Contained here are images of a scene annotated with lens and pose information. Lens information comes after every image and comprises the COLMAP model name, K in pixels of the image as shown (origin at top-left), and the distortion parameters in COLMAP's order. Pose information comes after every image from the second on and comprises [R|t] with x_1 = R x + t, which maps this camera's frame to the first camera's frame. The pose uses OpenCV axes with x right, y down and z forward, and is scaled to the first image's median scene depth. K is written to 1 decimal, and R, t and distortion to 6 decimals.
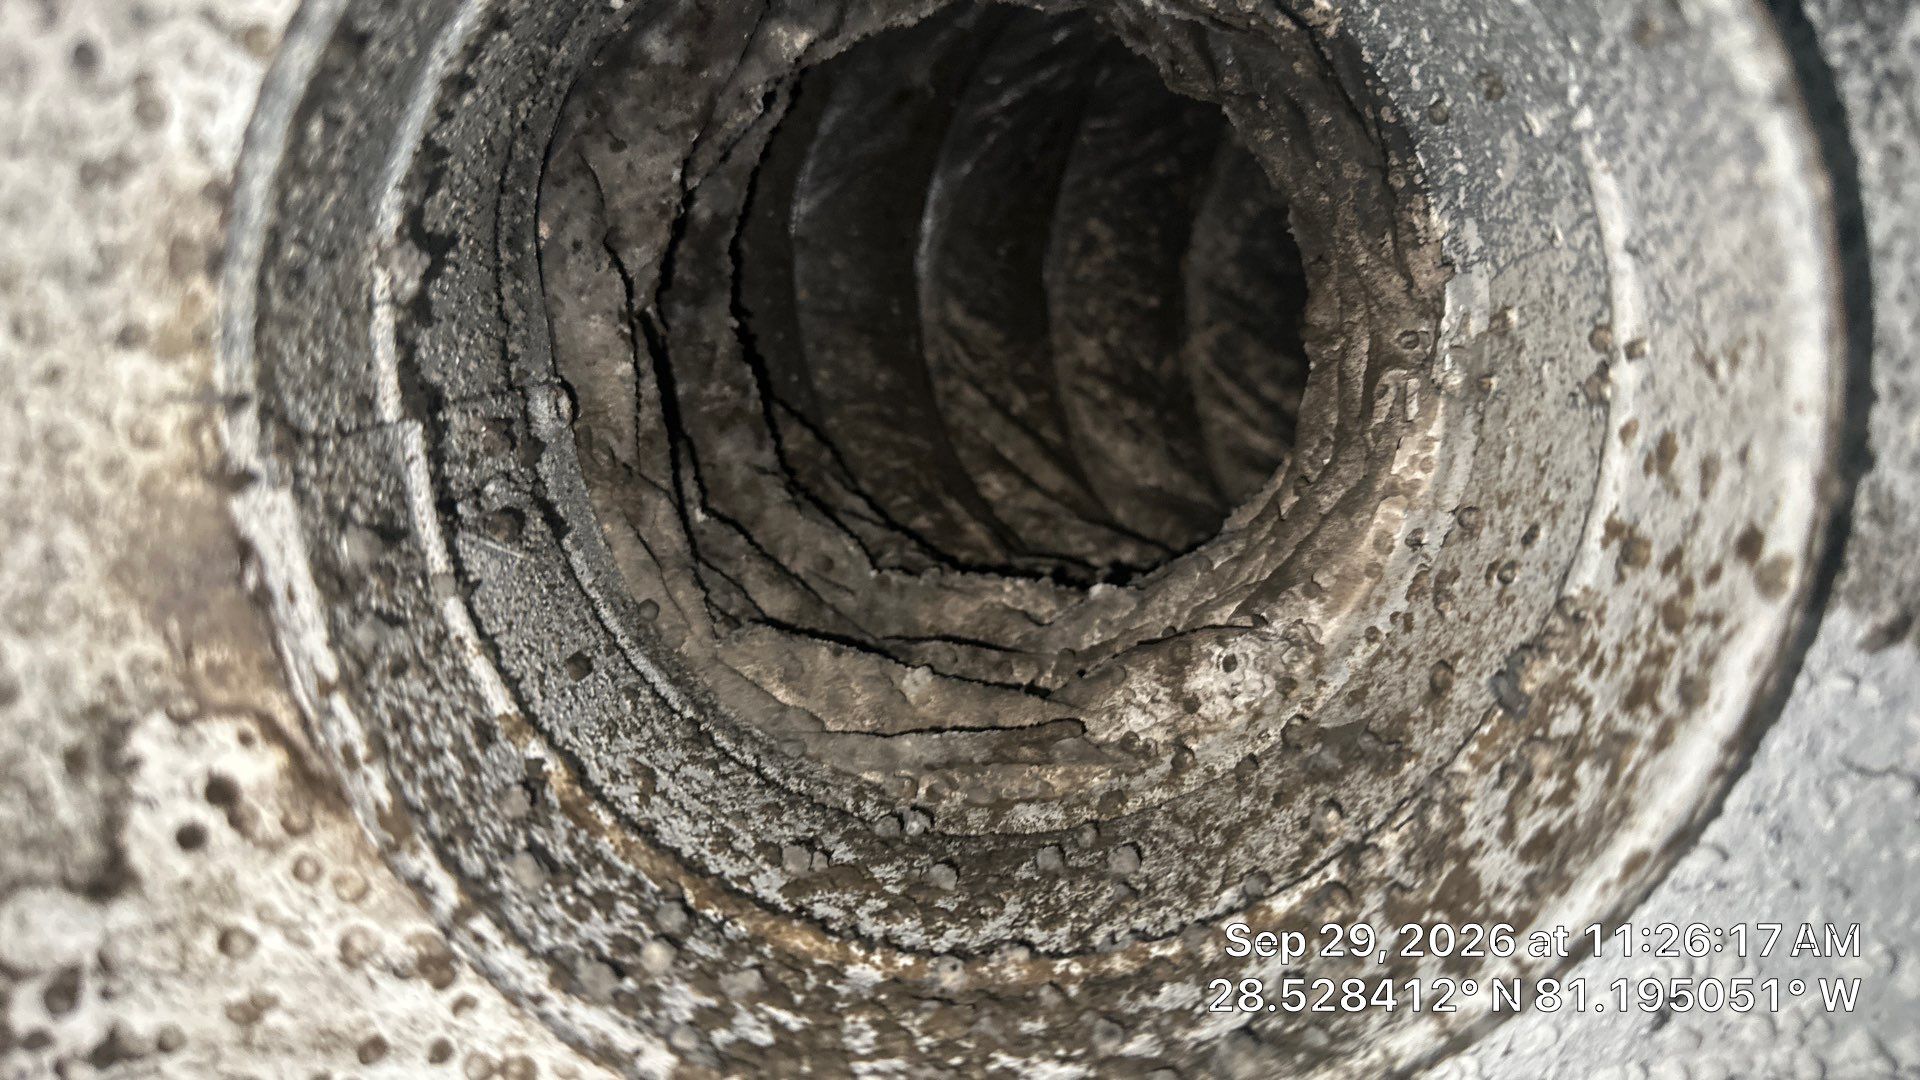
lens RADIAL K [[1388.7, 0, 970.6], [0, 1388.7, 534.0], [0, 0, 1]] dist [0.117214, -0.278101]
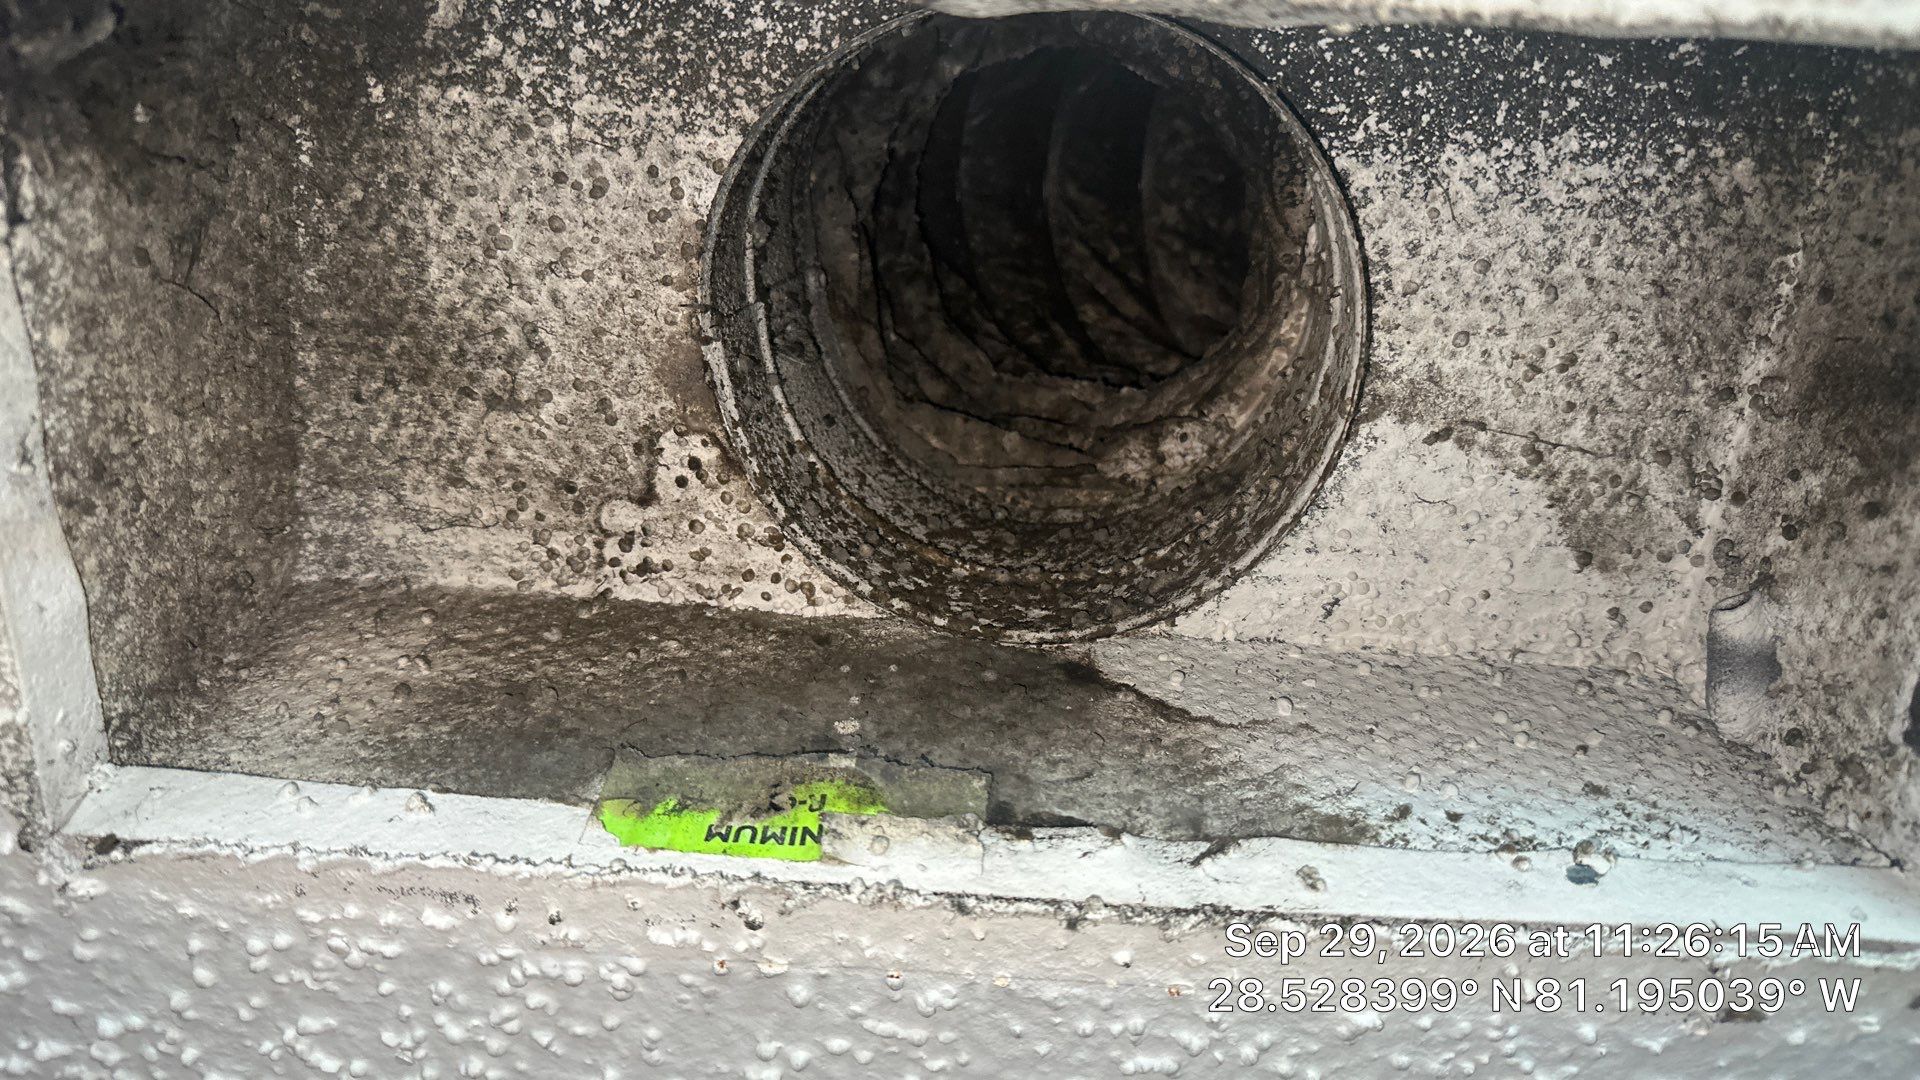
lens RADIAL K [[1388.7, 0, 970.6], [0, 1388.7, 534.0], [0, 0, 1]] dist [0.117214, -0.278101]
pose [[0.988430, 0.061472, -0.138666, 0.235969], [-0.037653, 0.985021, 0.168275, -0.101016], [0.146933, -0.161106, 0.975938, -1.079247]]
